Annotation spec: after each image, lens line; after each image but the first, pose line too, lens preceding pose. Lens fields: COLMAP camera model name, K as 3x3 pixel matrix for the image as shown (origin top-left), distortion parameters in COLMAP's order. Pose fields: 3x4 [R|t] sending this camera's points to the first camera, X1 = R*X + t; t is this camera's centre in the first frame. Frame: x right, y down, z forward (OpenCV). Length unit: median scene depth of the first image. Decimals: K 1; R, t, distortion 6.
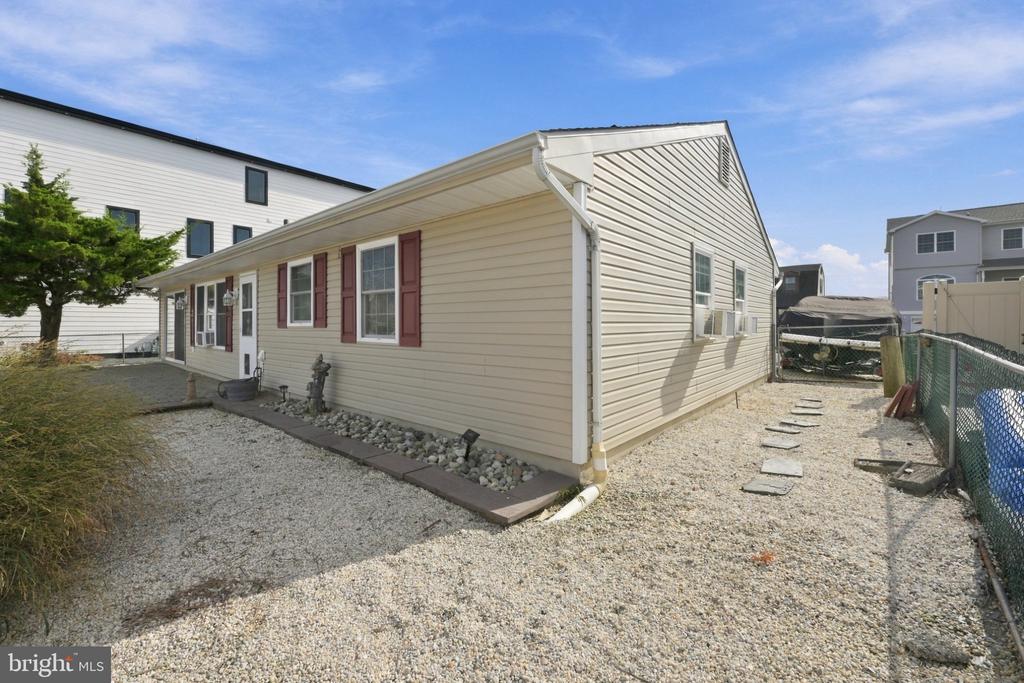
lens RADIAL K [[432.4, 0, 481.5], [0, 432.4, 324.8], [0, 0, 1]] dist [-0.007065, 0.000535]
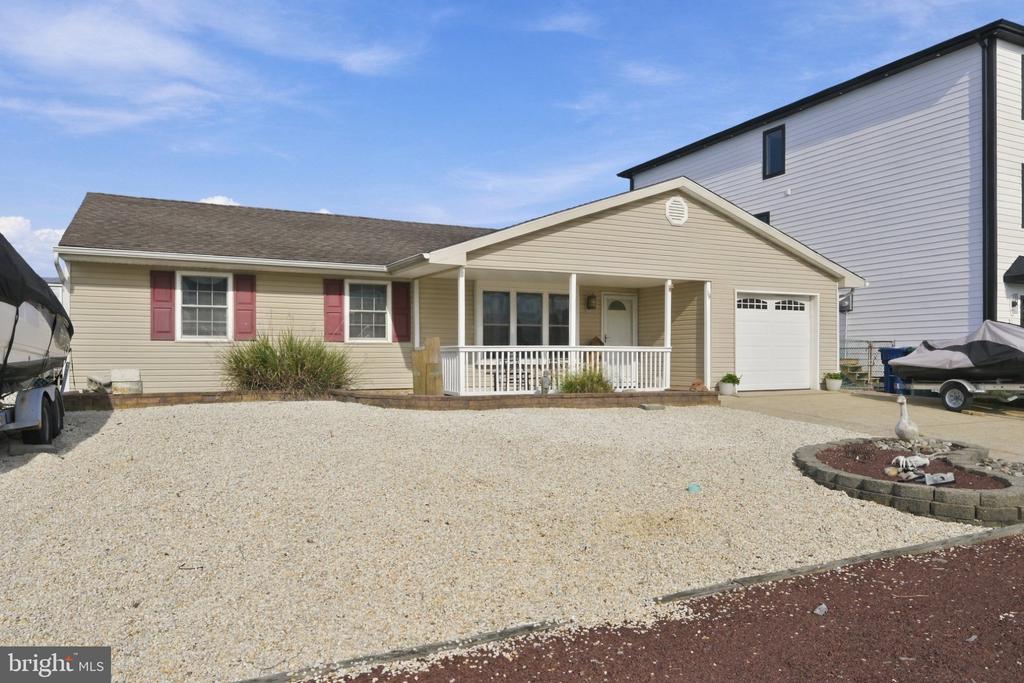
lens RADIAL K [[673.8, 0, 502.2], [0, 673.8, 344.0], [0, 0, 1]] dist [-0.007042, 0.003797]
pose [[-0.394612, -0.003999, -0.918839, 0.686249], [-0.009323, 0.999956, -0.000348, 0.001466], [0.918800, 0.008429, -0.394632, 1.038940]]
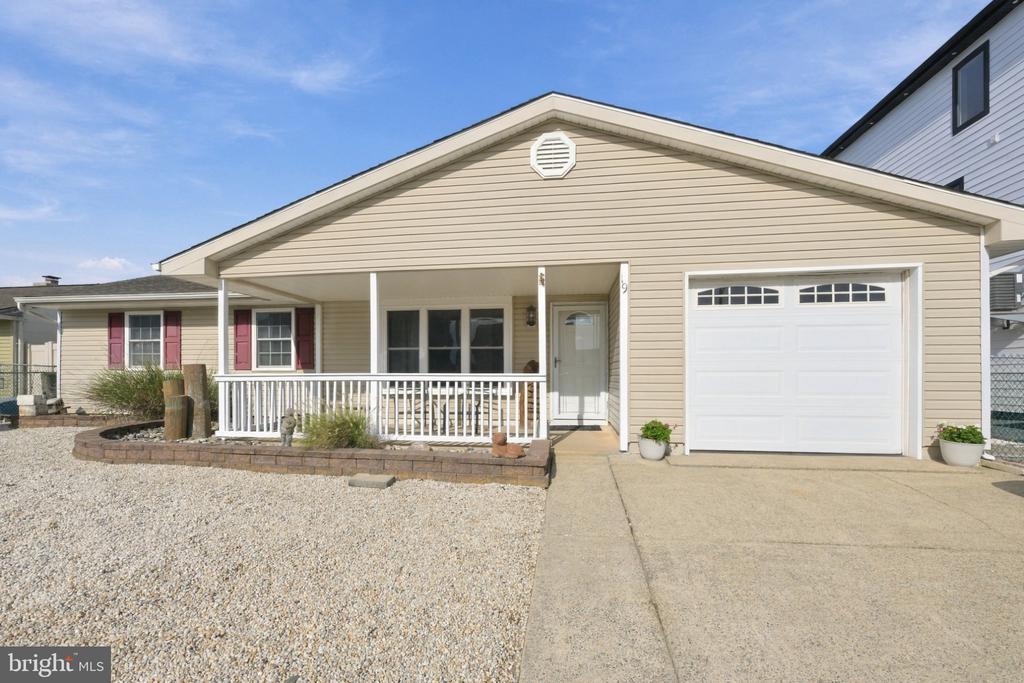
lens RADIAL K [[432.4, 0, 502.4], [0, 432.4, 369.6], [0, 0, 1]] dist [-0.007065, 0.000535]
pose [[-0.839899, 0.005223, -0.542718, 0.205573], [0.001615, 0.999973, 0.007123, -0.001892], [0.542741, 0.005106, -0.839885, 1.134710]]
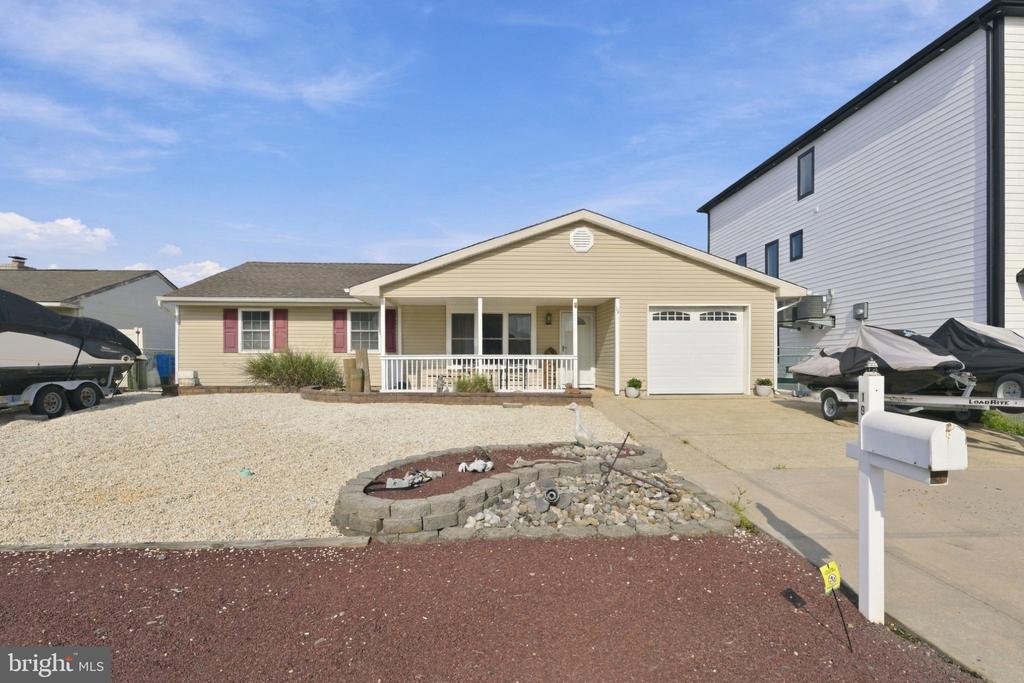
lens RADIAL K [[489.9, 0, 507.8], [0, 489.9, 352.1], [0, 0, 1]] dist [-0.005751, 0.001375]
pose [[-0.716647, -0.000811, -0.697435, 0.477361], [-0.002197, 0.999997, 0.001094, -0.001435], [0.697432, 0.002316, -0.716647, 1.268246]]
